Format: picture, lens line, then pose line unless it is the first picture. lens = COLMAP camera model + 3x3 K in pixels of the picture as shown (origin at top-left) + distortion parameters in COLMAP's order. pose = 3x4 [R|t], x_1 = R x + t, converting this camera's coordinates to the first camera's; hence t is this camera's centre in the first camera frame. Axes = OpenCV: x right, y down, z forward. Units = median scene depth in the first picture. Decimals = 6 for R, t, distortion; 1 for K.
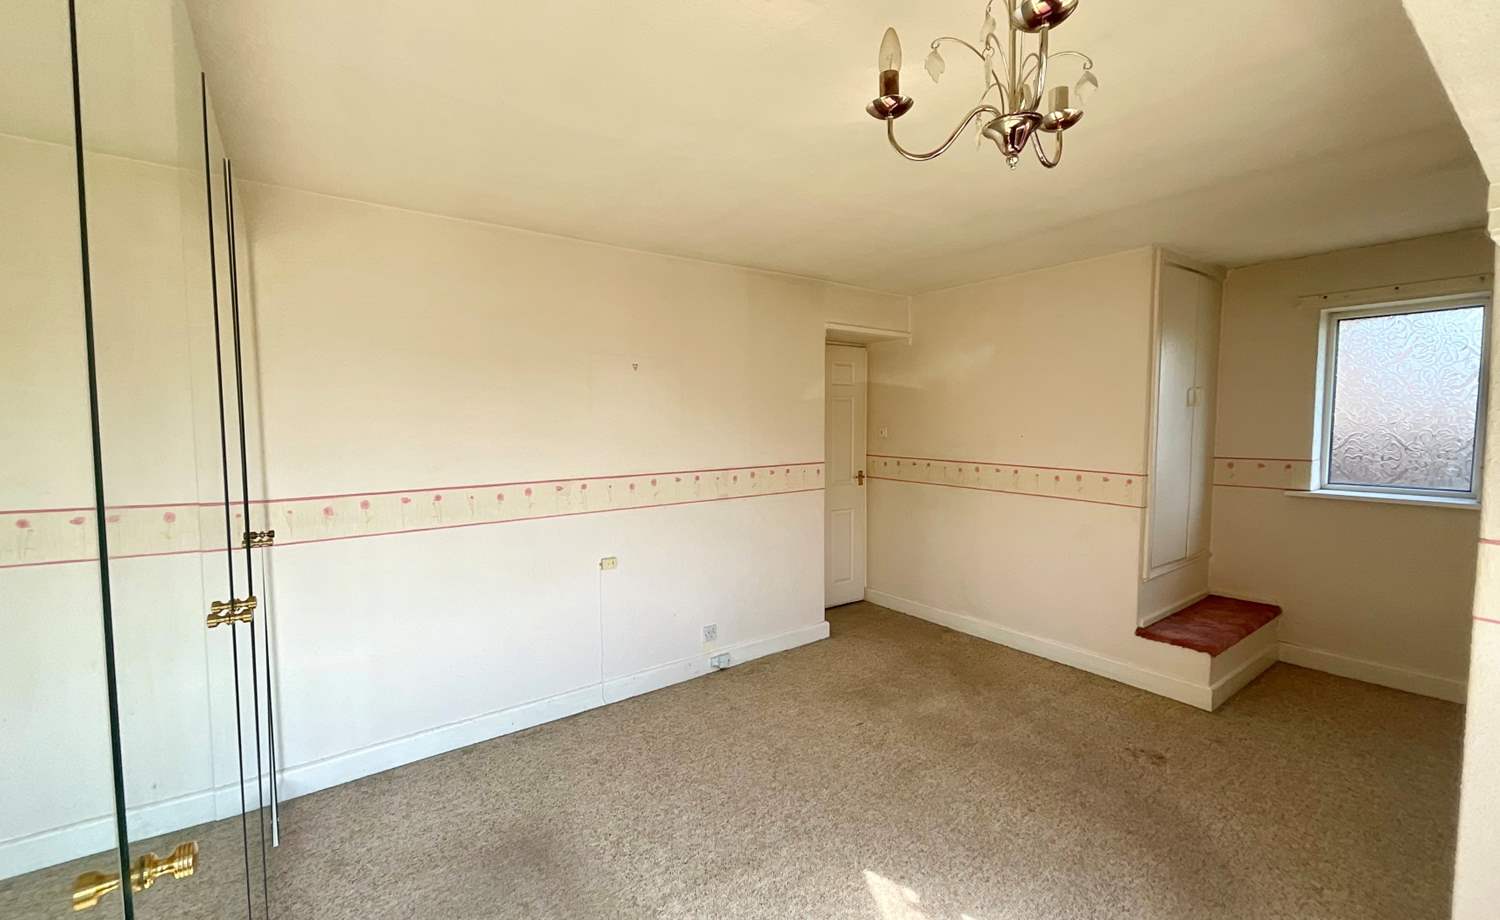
lens RADIAL K [[608.2, 0, 750.3], [0, 608.2, 458.2], [0, 0, 1]] dist [-0.000043, -0.000002]
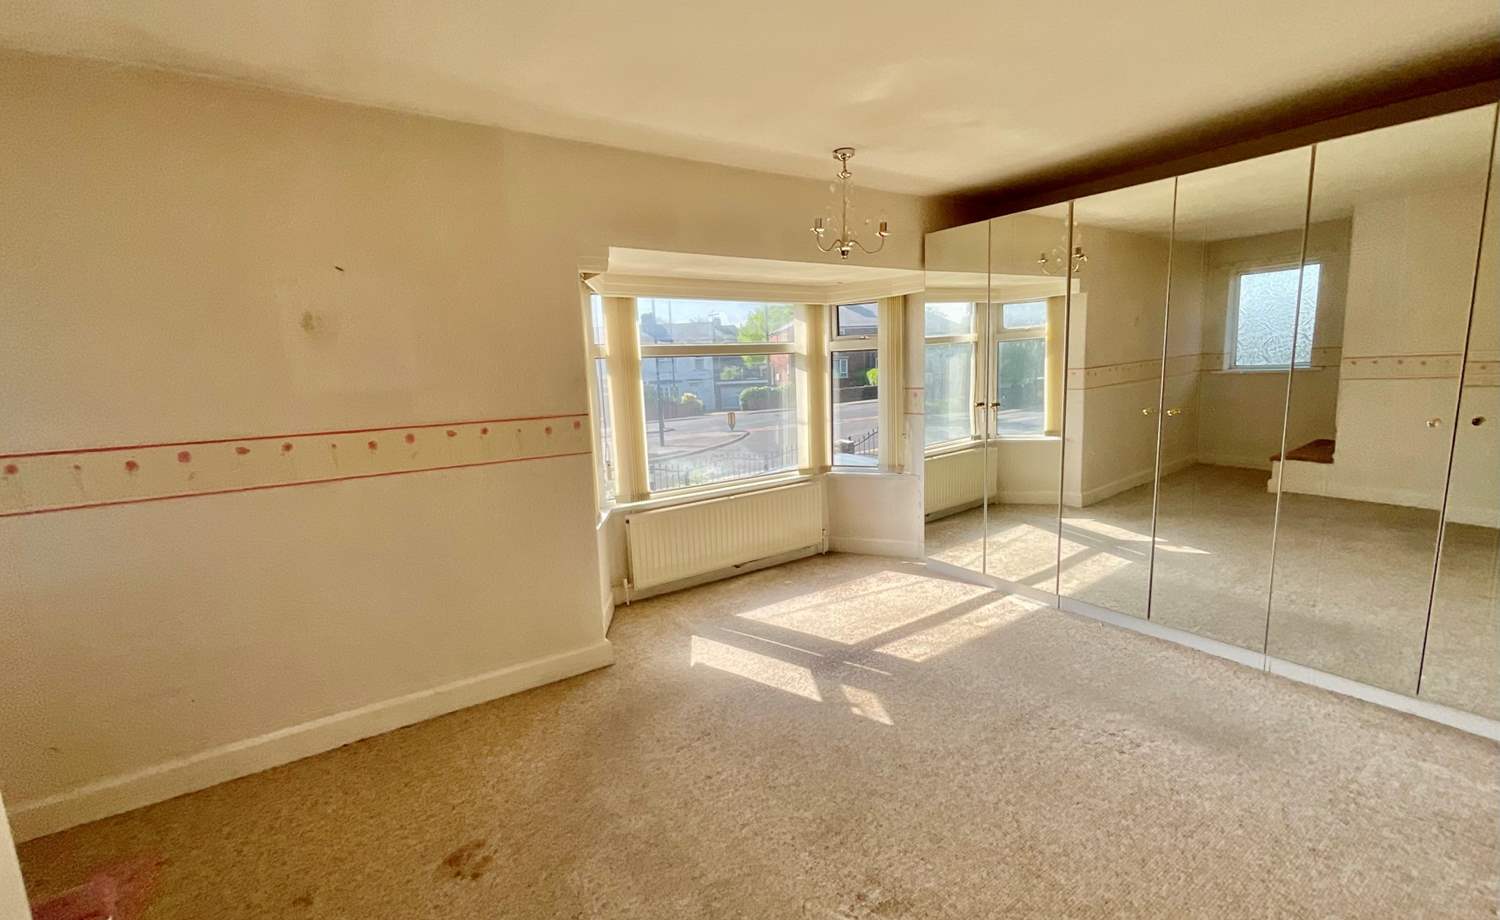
lens RADIAL K [[608.2, 0, 750.3], [0, 608.2, 458.2], [0, 0, 1]] dist [-0.000043, -0.000002]
pose [[-0.998135, 0.043770, 0.042547, 0.278710], [0.051687, 0.976840, 0.207635, -0.064565], [-0.032473, 0.209446, -0.977281, 1.468992]]
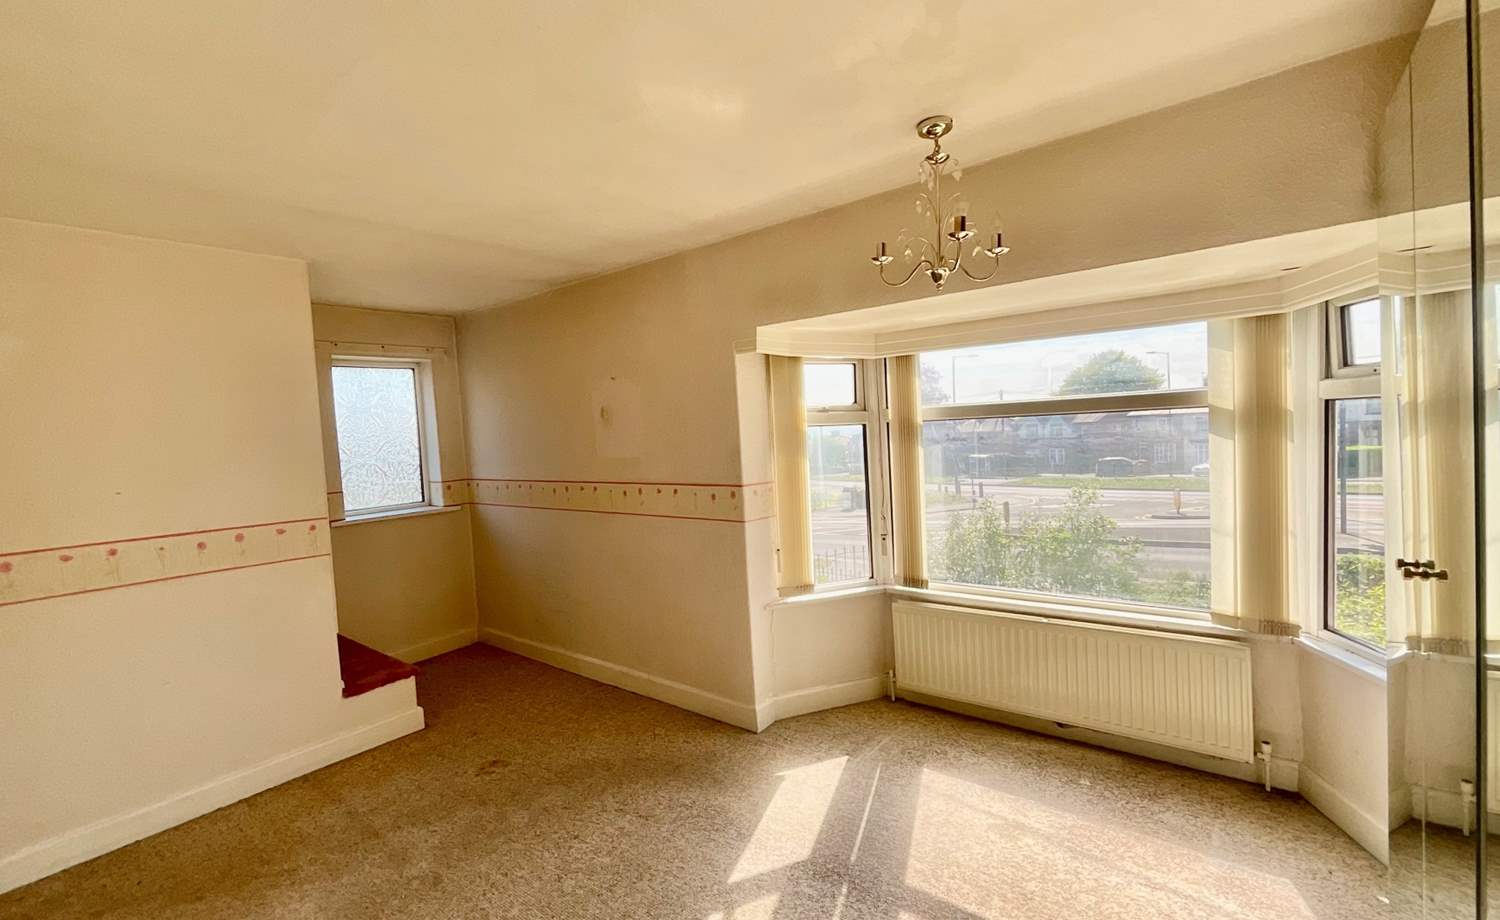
lens RADIAL K [[642.4, 0, 759.2], [0, 642.4, 462.6], [0, 0, 1]] dist [-0.000294, 0.000186]
pose [[-0.288730, -0.029136, 0.956967, -0.498720], [0.111240, 0.991746, 0.063757, -0.049280], [-0.950926, 0.124862, -0.283106, 0.765523]]
